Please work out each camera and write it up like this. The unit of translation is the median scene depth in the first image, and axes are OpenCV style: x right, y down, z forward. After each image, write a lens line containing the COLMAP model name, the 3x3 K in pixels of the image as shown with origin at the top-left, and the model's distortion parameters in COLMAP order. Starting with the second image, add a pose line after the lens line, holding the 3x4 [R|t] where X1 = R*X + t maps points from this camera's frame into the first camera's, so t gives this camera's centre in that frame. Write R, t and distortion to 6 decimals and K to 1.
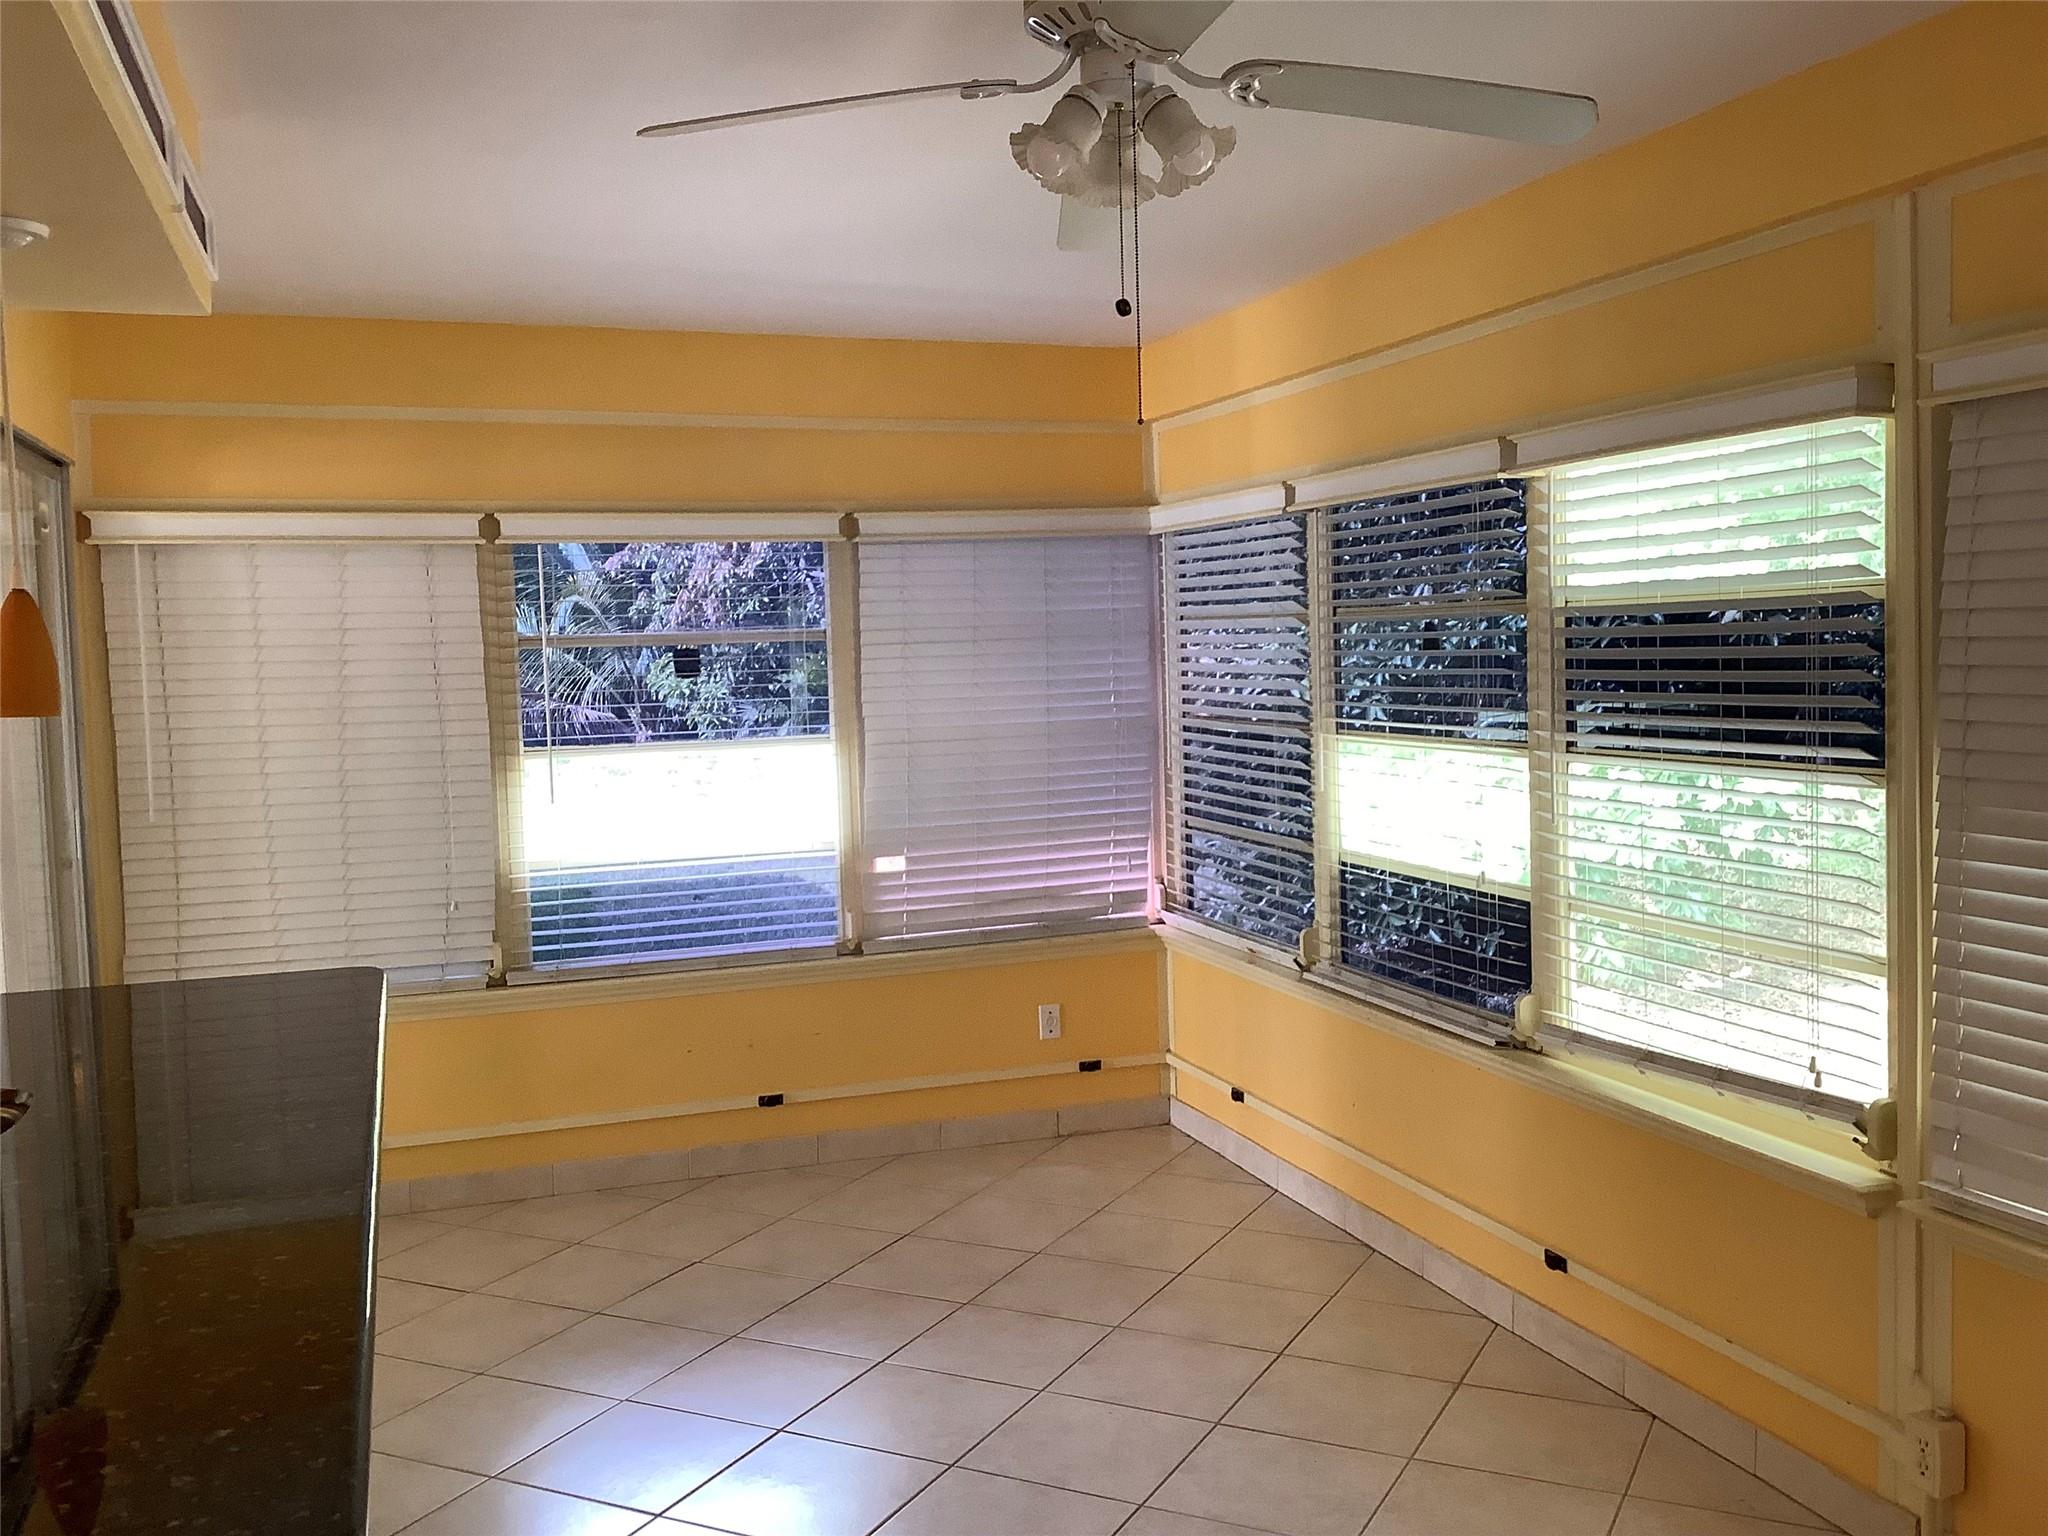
lens RADIAL K [[1808.8, 0, 1032.3], [0, 1808.8, 766.3], [0, 0, 1]] dist [0.043971, -0.108113]
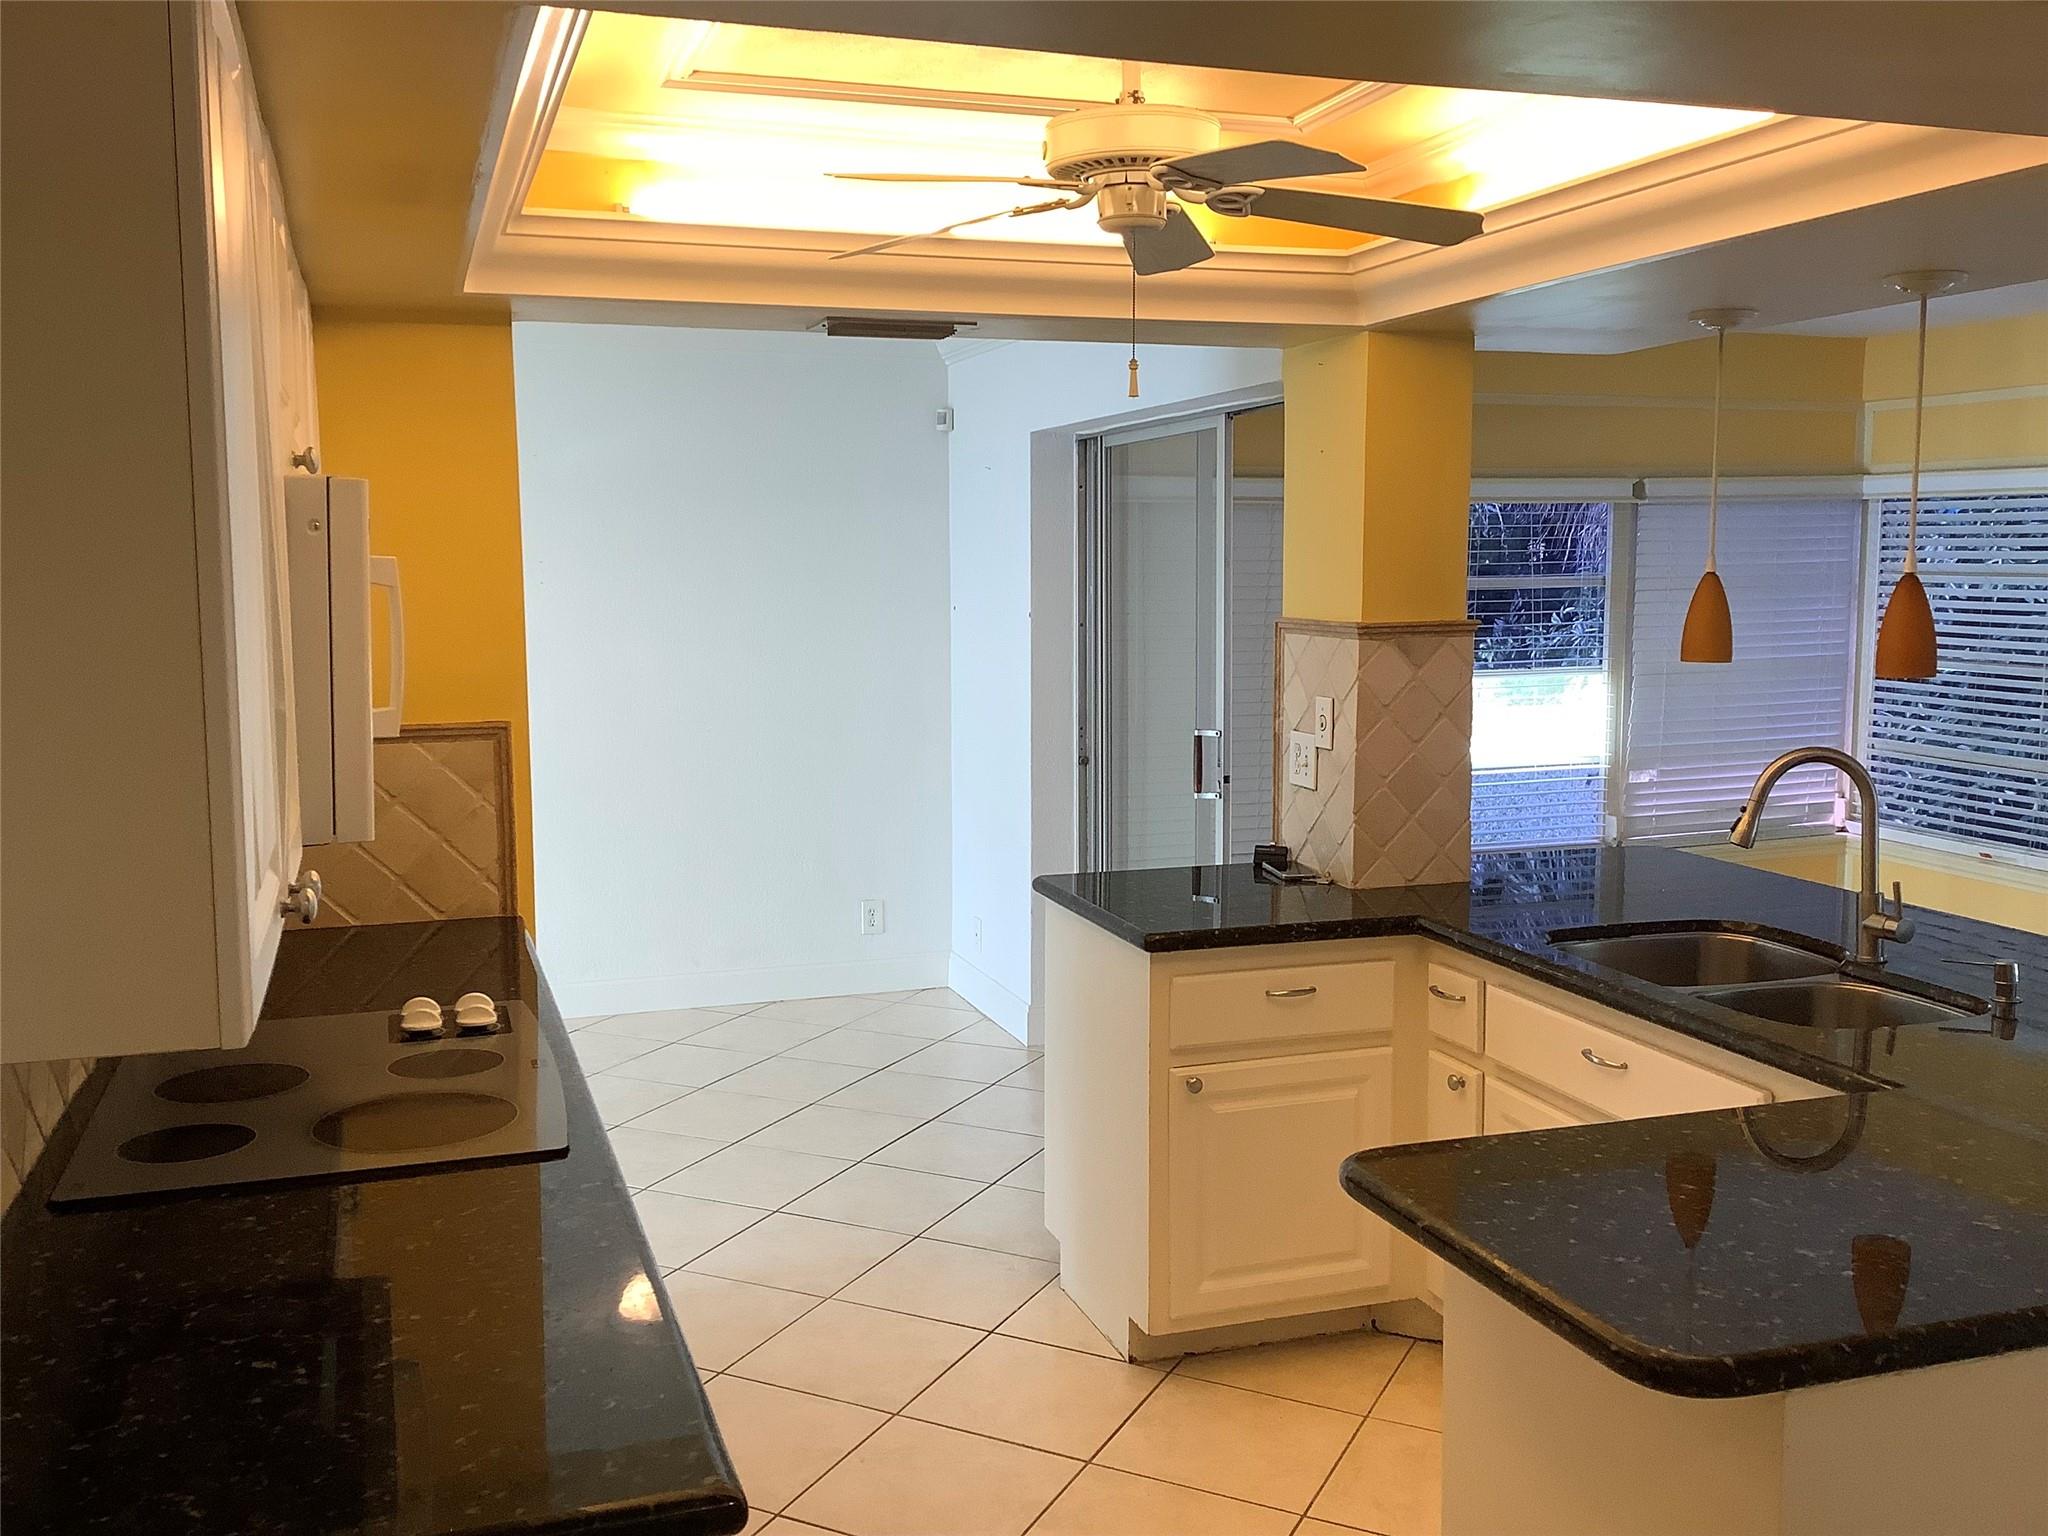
lens RADIAL K [[1808.8, 0, 1024.1], [0, 1808.8, 779.3], [0, 0, 1]] dist [0.043971, -0.108113]
pose [[0.999713, 0.020038, -0.013122, -0.474114], [-0.019368, 0.998594, 0.049336, 0.005523], [0.014092, -0.049067, 0.998696, -0.197327]]
